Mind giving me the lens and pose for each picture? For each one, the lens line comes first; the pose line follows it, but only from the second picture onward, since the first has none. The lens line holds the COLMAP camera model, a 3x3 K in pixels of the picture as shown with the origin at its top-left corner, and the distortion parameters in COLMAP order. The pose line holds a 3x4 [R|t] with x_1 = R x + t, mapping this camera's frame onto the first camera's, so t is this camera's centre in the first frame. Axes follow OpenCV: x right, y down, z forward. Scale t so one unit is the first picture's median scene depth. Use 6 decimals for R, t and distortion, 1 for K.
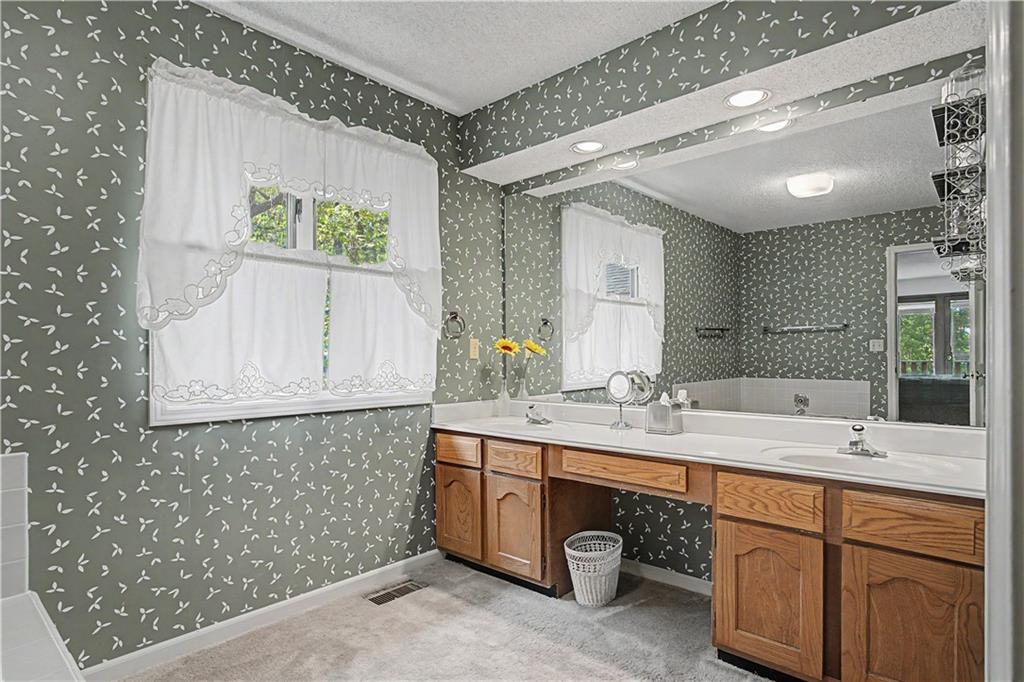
lens RADIAL K [[554.3, 0, 512.4], [0, 554.3, 347.0], [0, 0, 1]] dist [-0.006582, -0.000756]
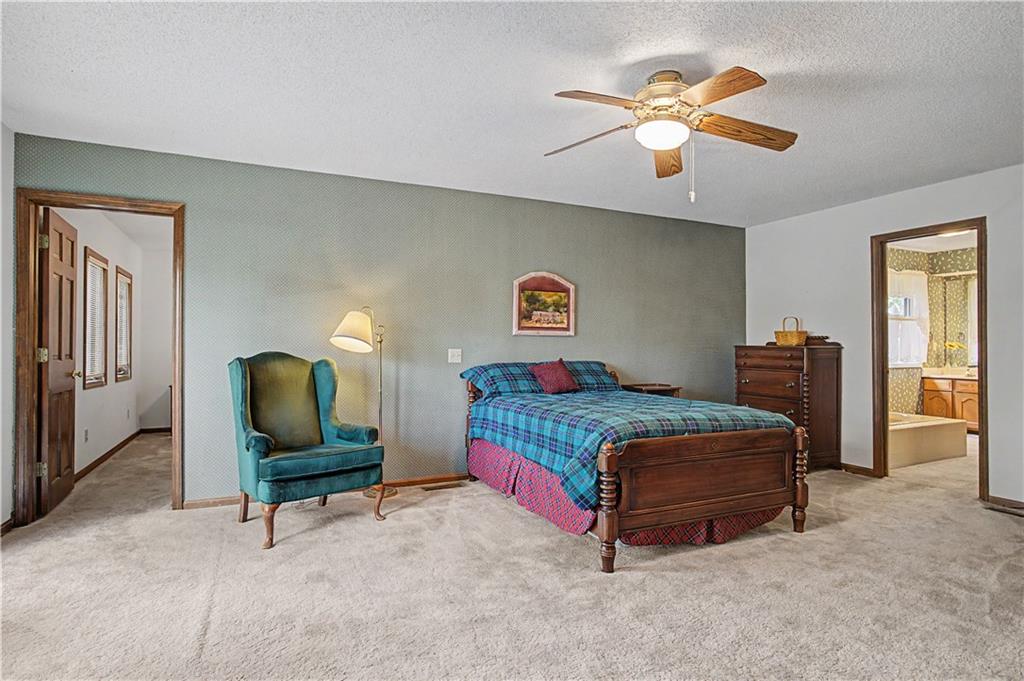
lens RADIAL K [[554.3, 0, 512.7], [0, 554.3, 339.6], [0, 0, 1]] dist [-0.006582, -0.000756]
pose [[0.919180, 0.001858, -0.393833, -0.894334], [-0.000991, 0.999997, 0.002406, -0.033076], [0.393836, -0.001822, 0.919179, -2.141820]]
